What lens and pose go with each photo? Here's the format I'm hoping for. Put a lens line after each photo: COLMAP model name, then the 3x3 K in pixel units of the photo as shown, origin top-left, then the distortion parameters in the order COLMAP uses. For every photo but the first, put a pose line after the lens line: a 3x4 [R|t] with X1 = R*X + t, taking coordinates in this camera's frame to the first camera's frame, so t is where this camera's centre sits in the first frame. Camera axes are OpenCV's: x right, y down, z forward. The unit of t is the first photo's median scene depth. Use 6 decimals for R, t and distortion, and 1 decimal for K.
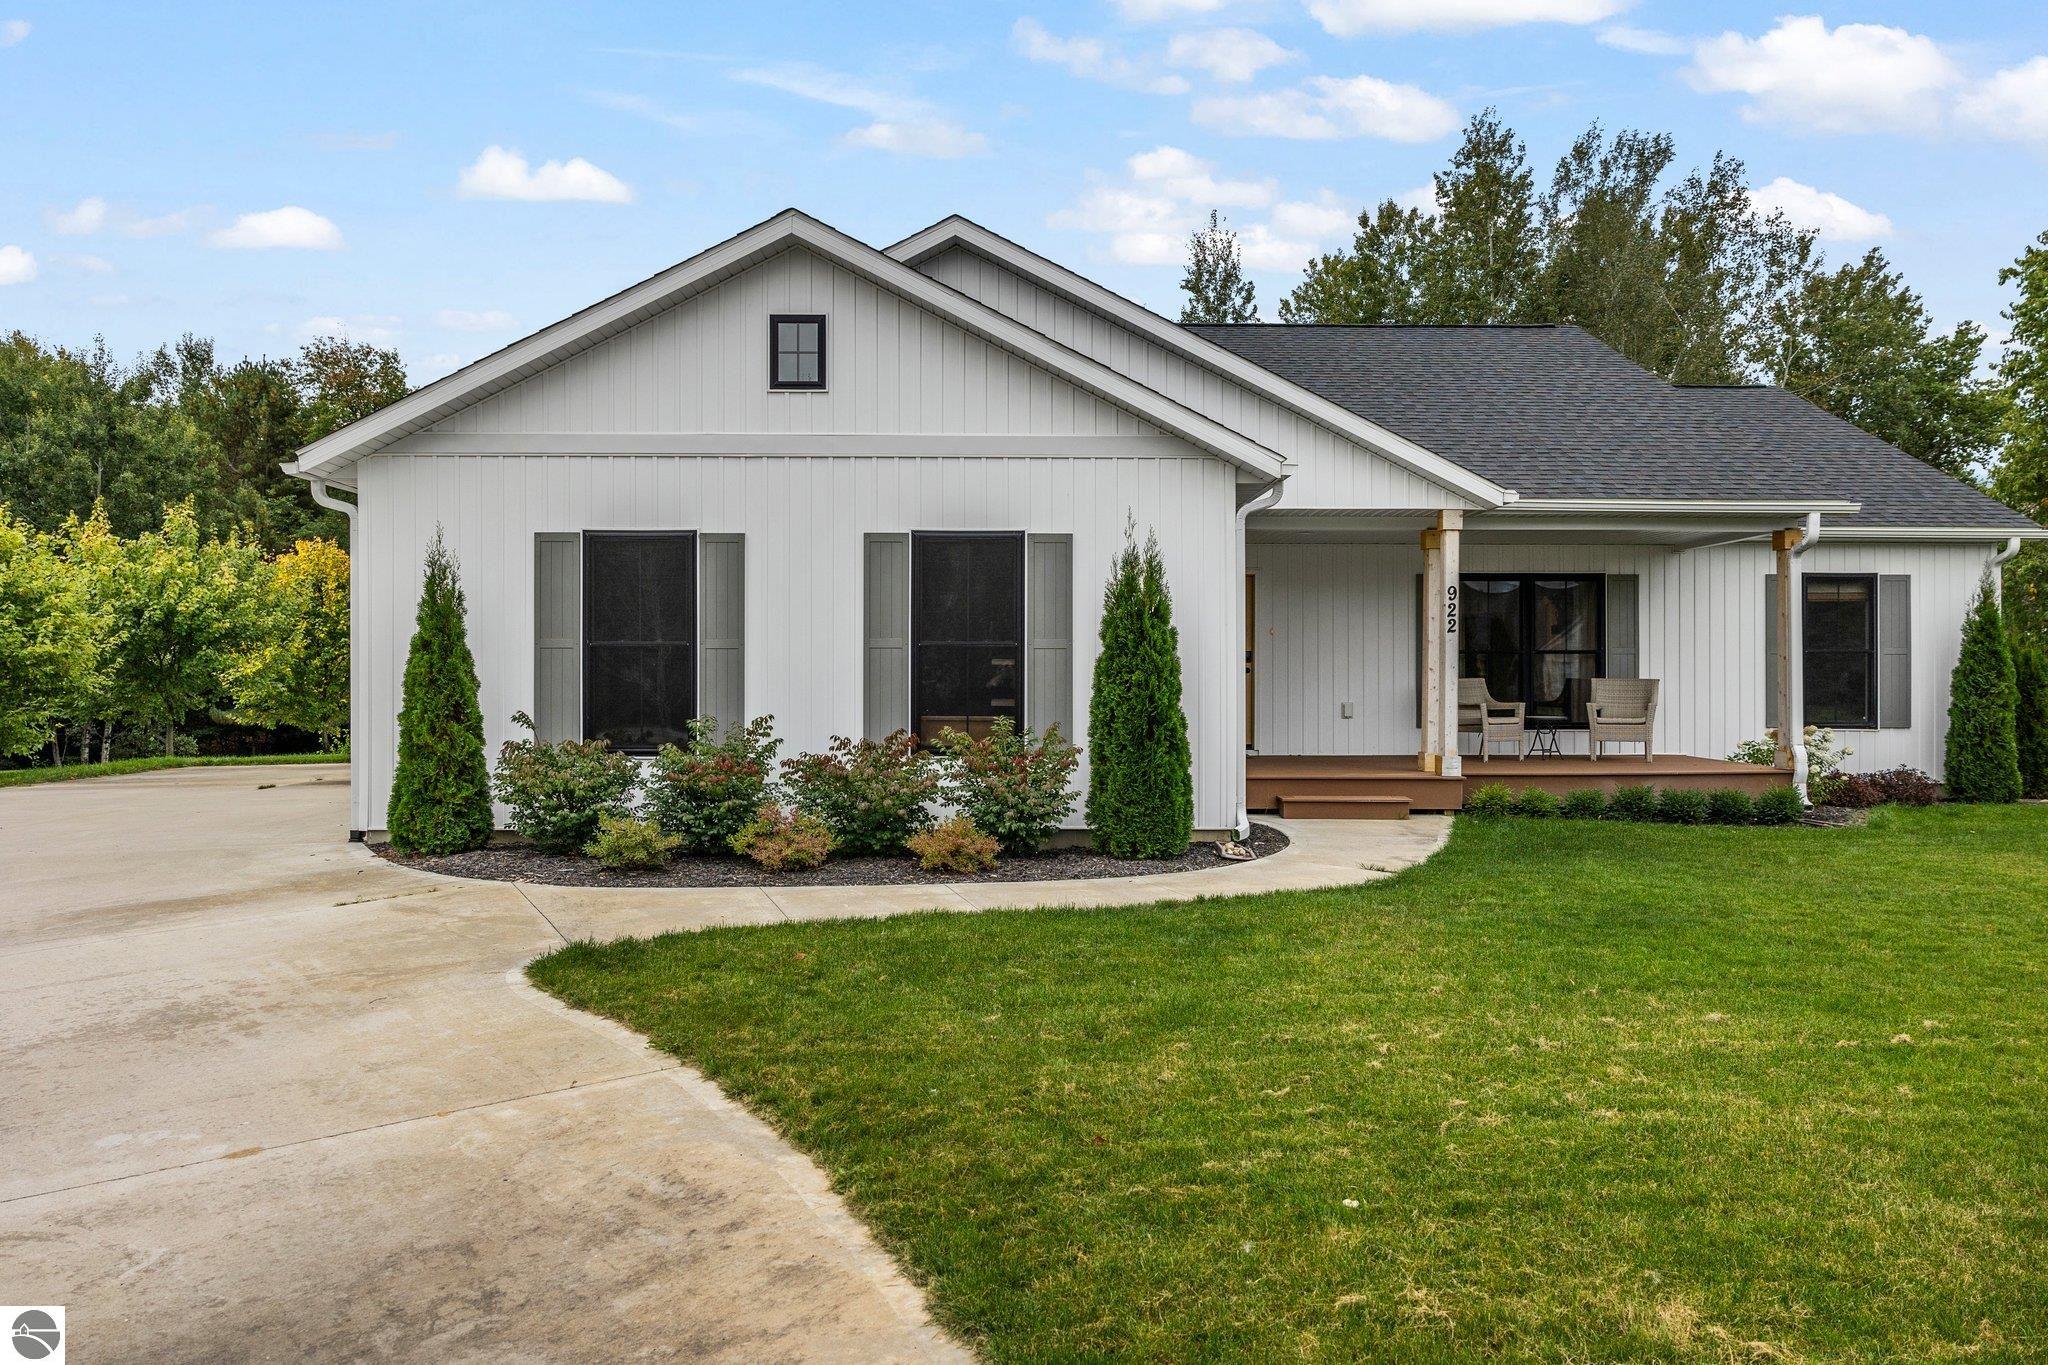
lens RADIAL K [[1386.7, 0, 1026.3], [0, 1386.7, 672.1], [0, 0, 1]] dist [0.002070, -0.002959]
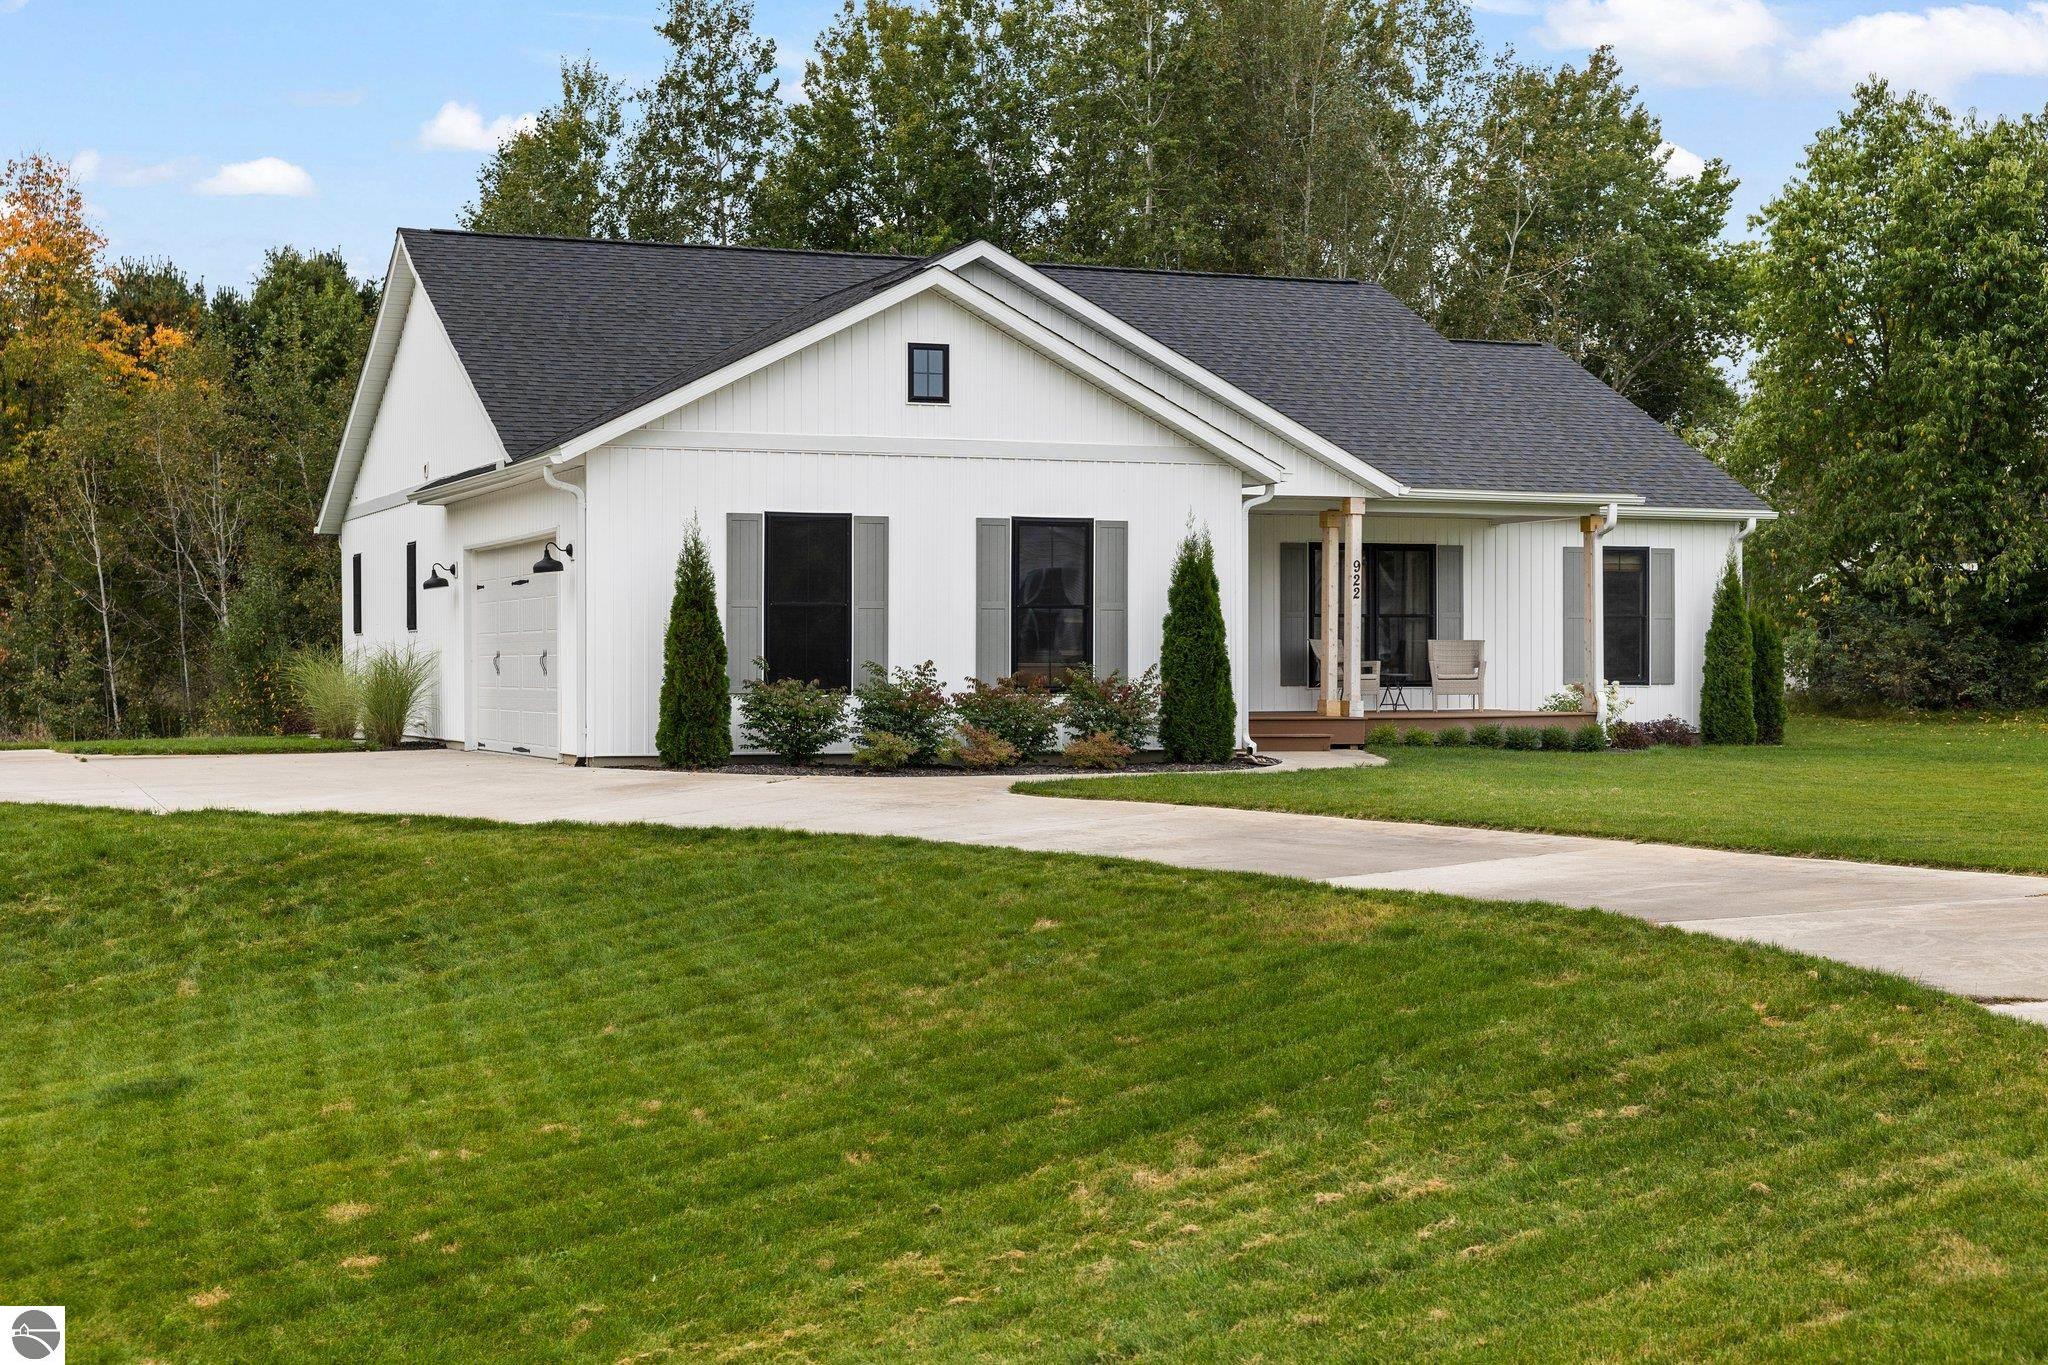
lens RADIAL K [[2903.7, 0, 1024.0], [0, 2903.7, 682.5], [0, 0, 1]] dist [0.008848, 0.124239]
pose [[0.934703, -0.003349, 0.355414, -0.848932], [0.000654, 0.999970, 0.007702, 0.024840], [-0.355430, -0.006967, 0.934677, -1.244106]]
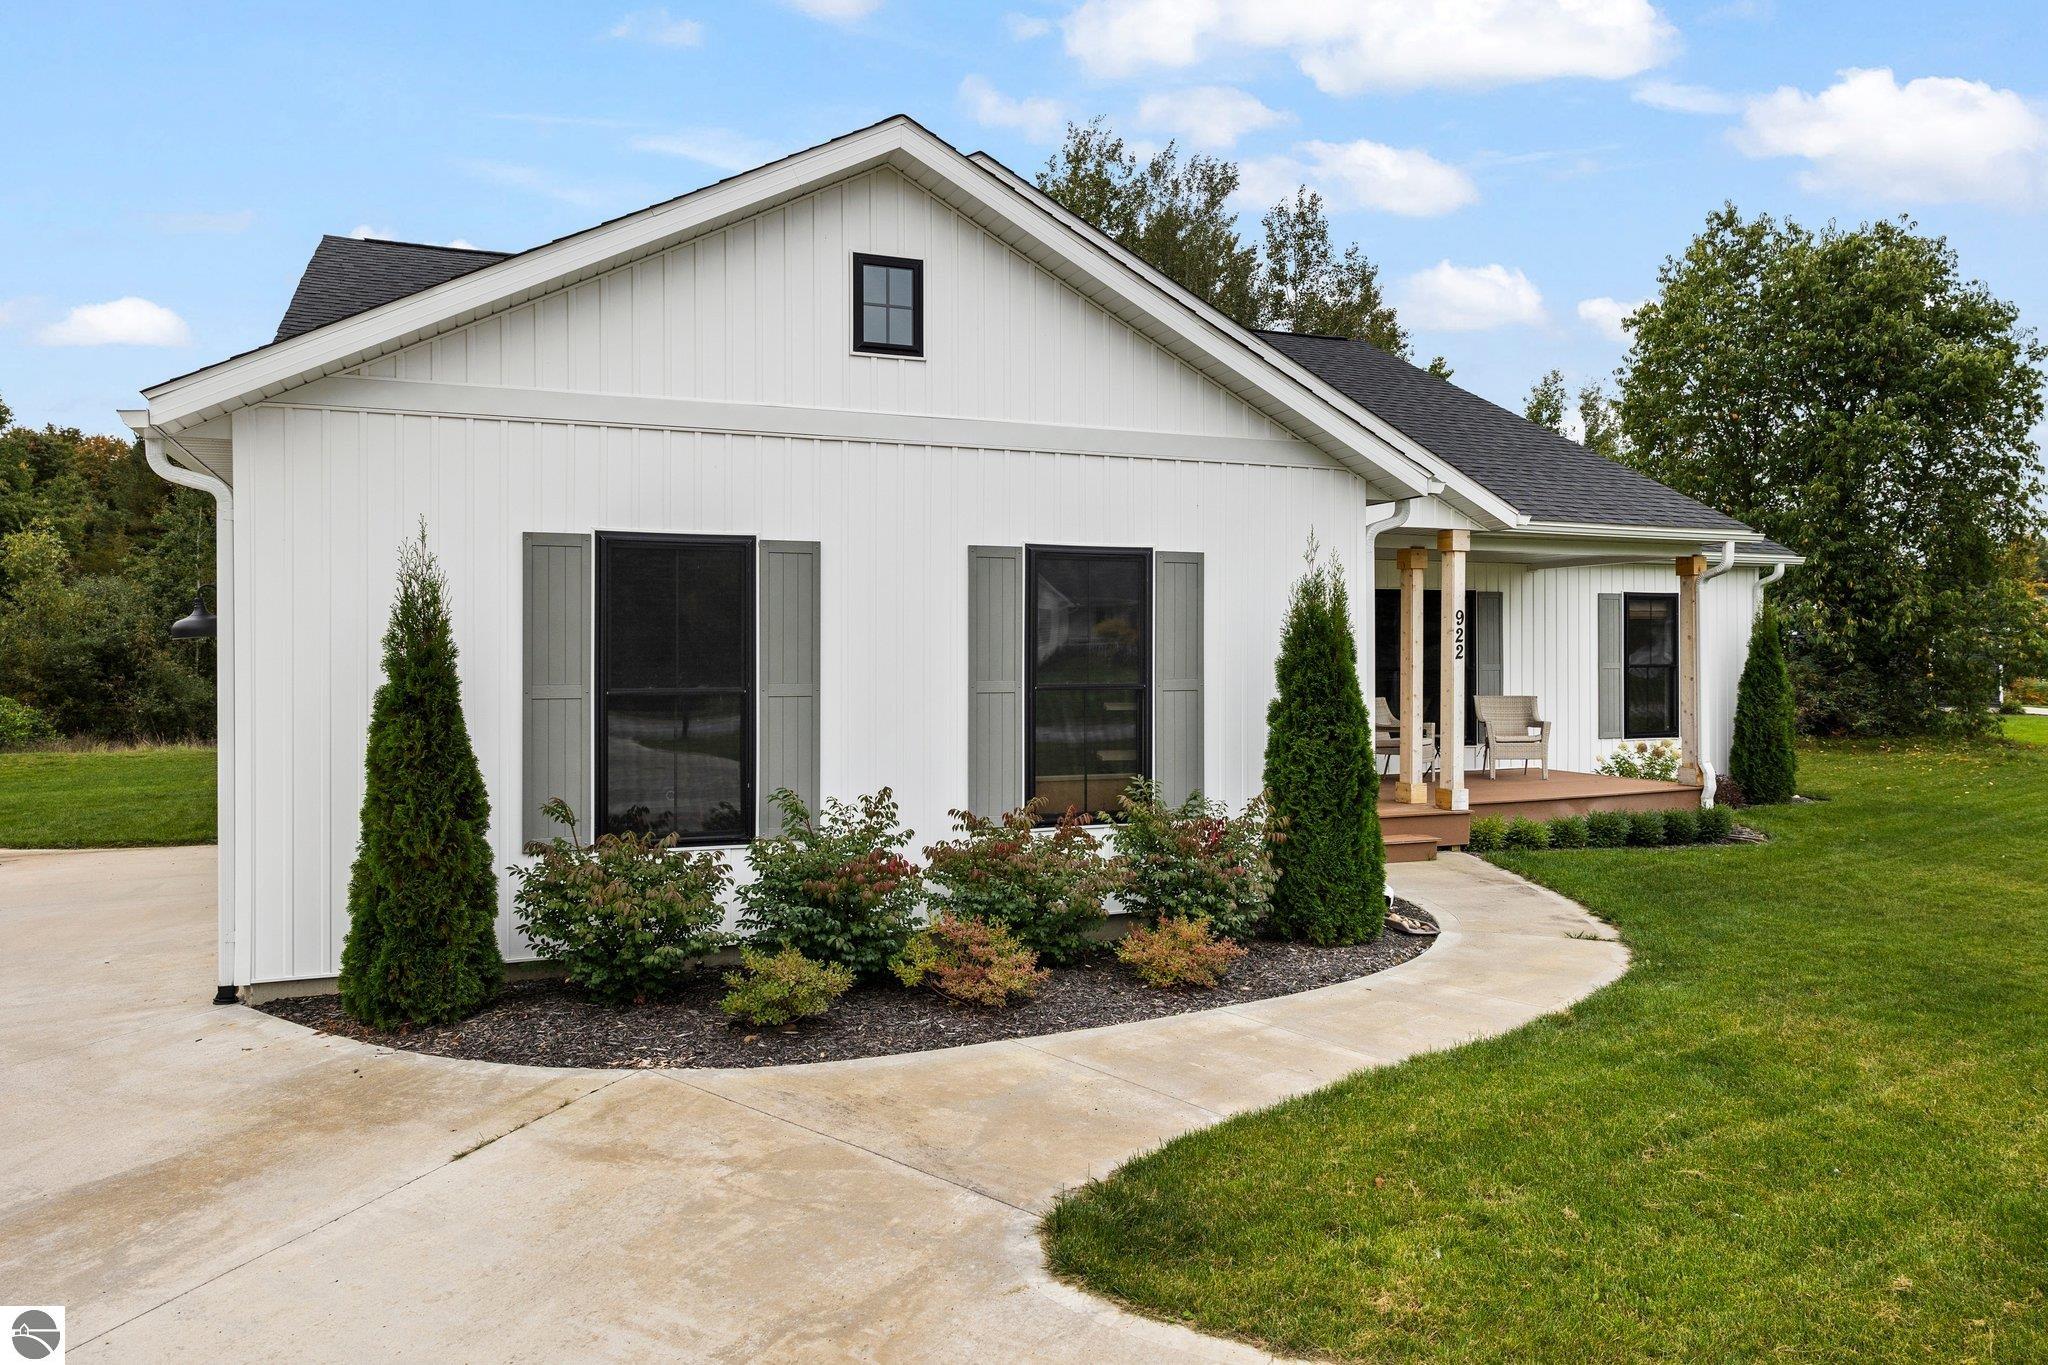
lens RADIAL K [[1370.3, 0, 1021.8], [0, 1370.3, 657.9], [0, 0, 1]] dist [0.009778, 0.001266]
pose [[0.931611, -0.004299, 0.363432, -0.308389], [0.002070, 0.999977, 0.006521, -0.034779], [-0.363451, -0.005323, 0.931598, 0.224704]]
